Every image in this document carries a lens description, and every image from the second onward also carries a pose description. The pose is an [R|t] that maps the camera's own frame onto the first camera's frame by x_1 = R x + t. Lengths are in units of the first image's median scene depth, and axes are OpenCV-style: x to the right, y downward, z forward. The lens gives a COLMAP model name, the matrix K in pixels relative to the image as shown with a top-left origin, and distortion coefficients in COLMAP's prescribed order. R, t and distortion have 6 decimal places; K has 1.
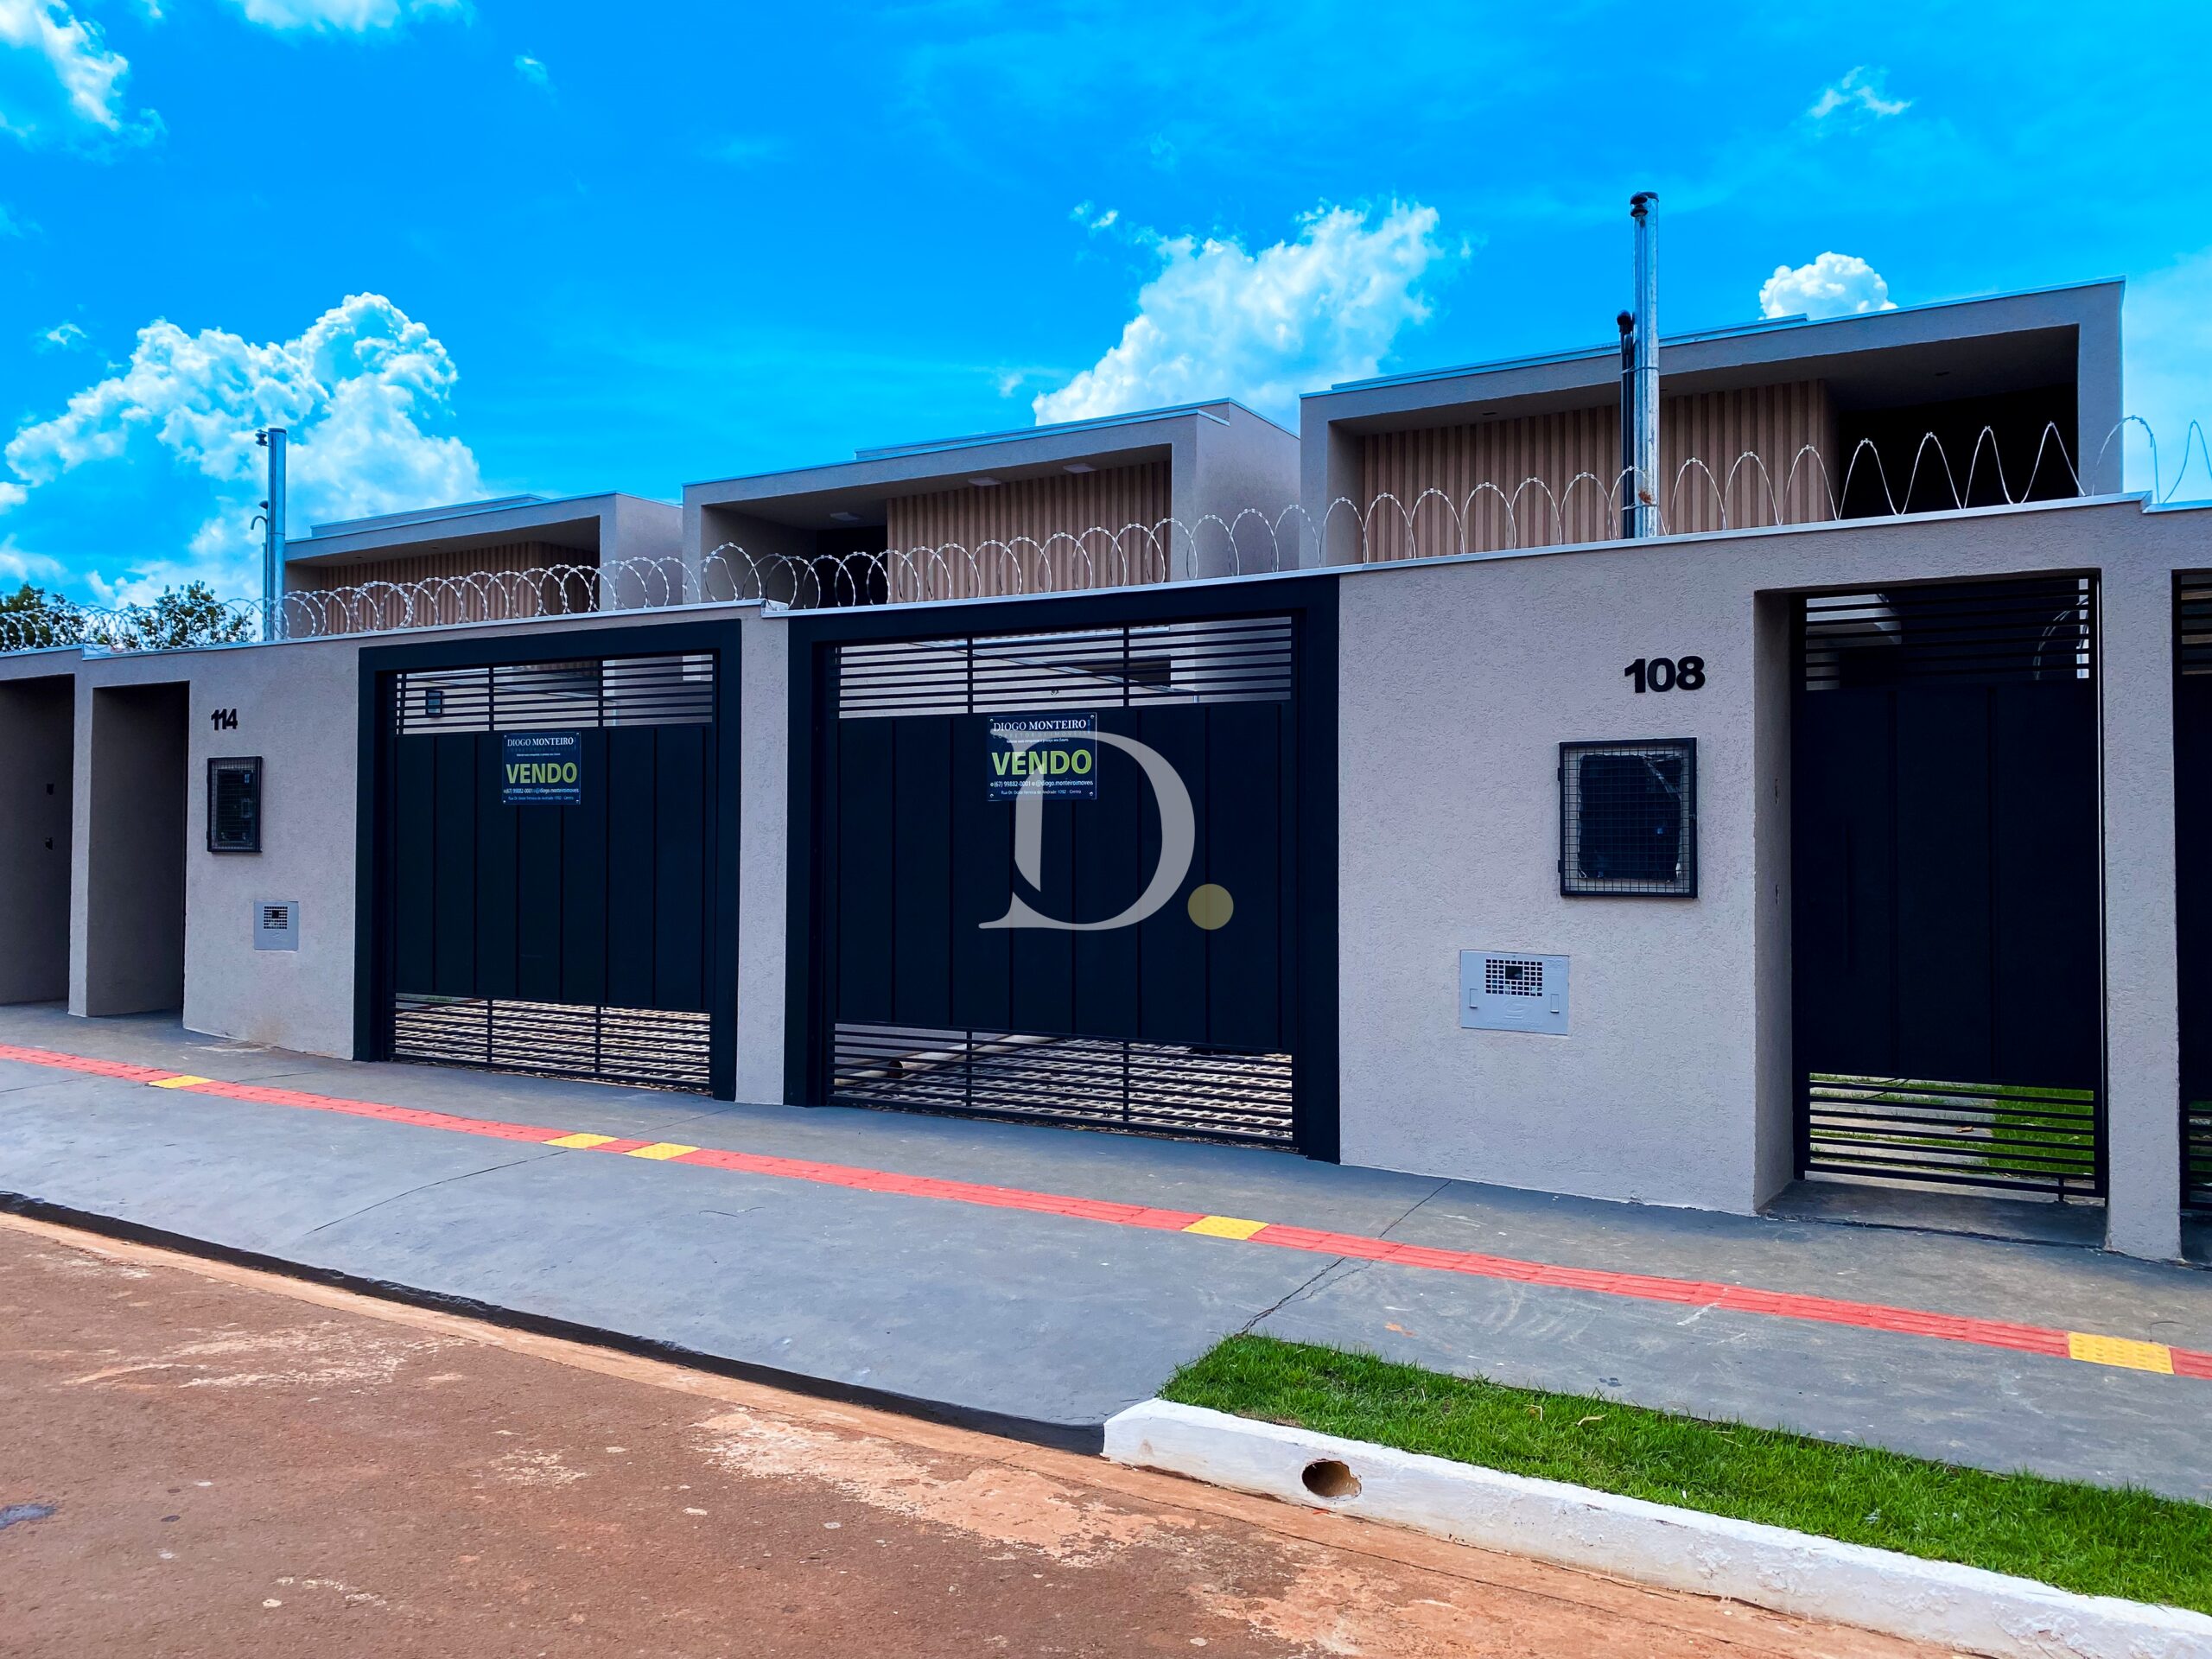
lens RADIAL K [[1643.8, 0, 1147.6], [0, 1643.8, 745.5], [0, 0, 1]] dist [-0.000167, 0.000253]
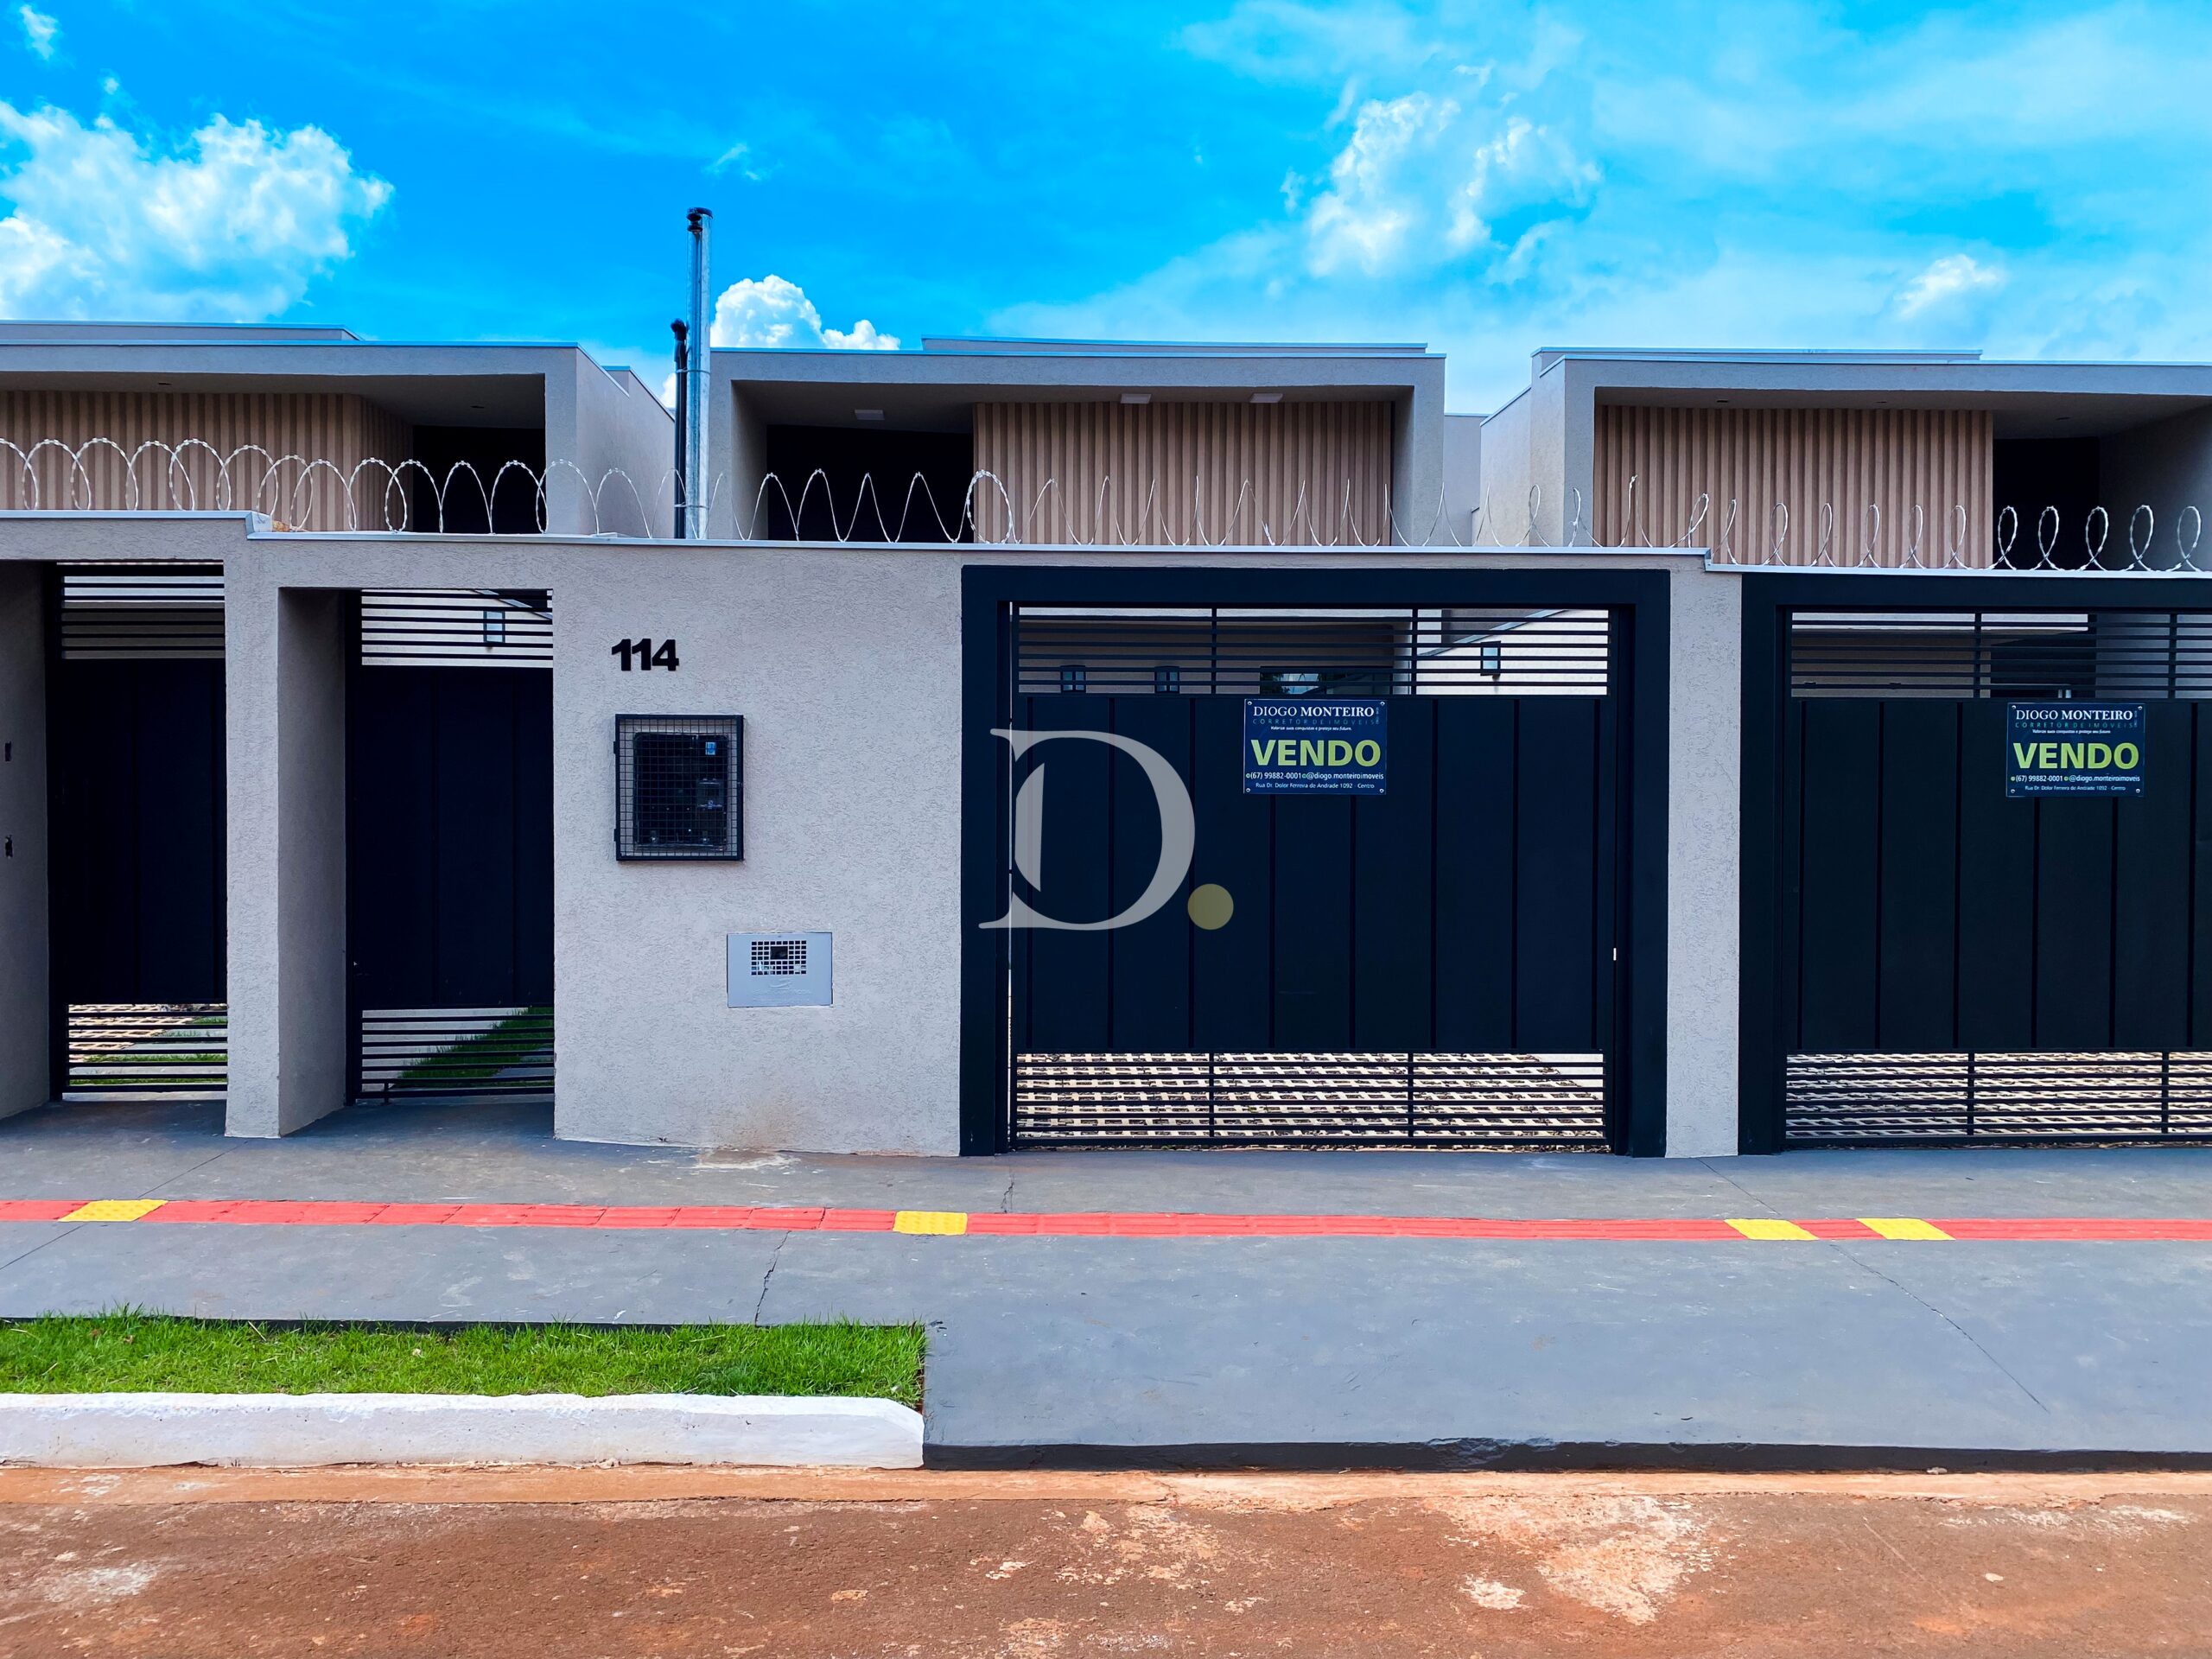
lens RADIAL K [[1579.2, 0, 1106.0], [0, 1579.2, 829.5], [0, 0, 1]] dist [0.059015, -0.055635]
pose [[0.859792, -0.000122, 0.510644, -0.835353], [-0.027959, 0.998489, 0.047314, 0.020643], [-0.509878, -0.054957, 0.858489, 0.429152]]
